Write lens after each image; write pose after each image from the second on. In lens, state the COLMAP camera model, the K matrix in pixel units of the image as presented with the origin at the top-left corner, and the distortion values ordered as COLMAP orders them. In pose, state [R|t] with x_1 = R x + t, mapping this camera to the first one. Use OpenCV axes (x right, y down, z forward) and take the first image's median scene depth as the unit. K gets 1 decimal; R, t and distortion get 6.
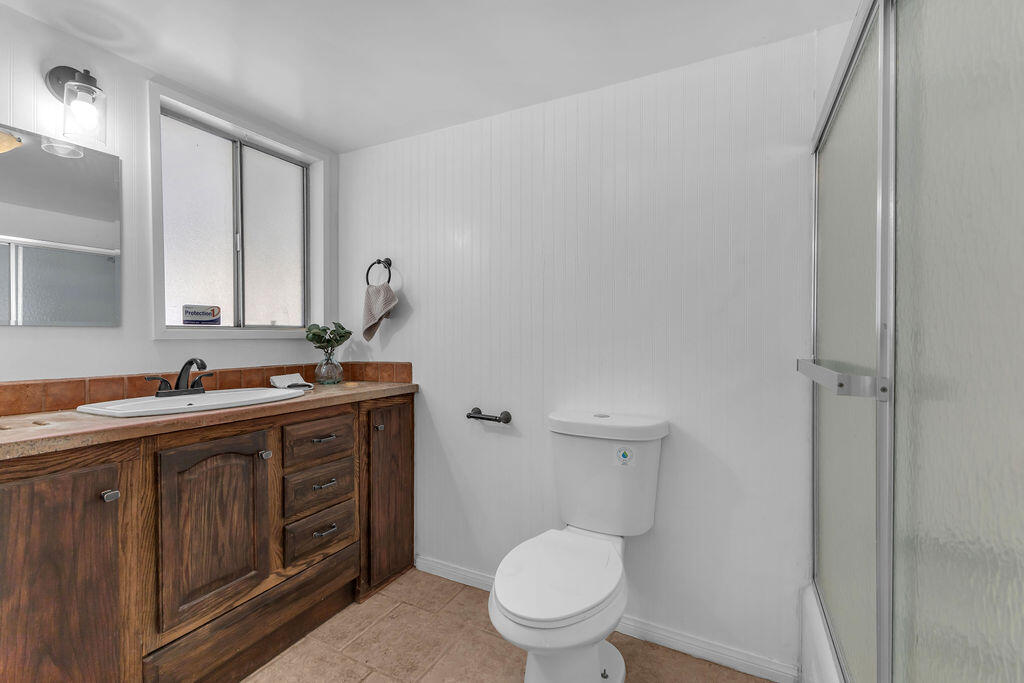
lens RADIAL K [[443.7, 0, 508.9], [0, 443.7, 342.0], [0, 0, 1]] dist [-0.000462, -0.000007]
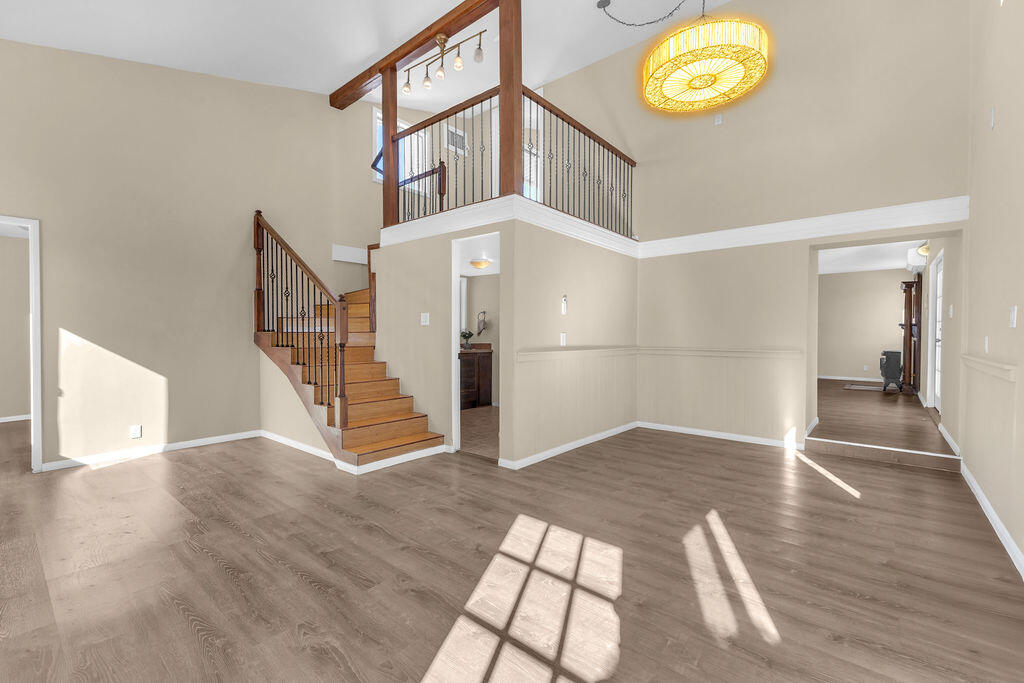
lens RADIAL K [[443.7, 0, 514.5], [0, 443.7, 341.1], [0, 0, 1]] dist [-0.000462, -0.000007]
pose [[0.974504, 0.002133, -0.224359, 0.676853], [-0.000392, 0.999969, 0.007805, 0.004488], [0.224369, -0.007518, 0.974475, -2.133948]]
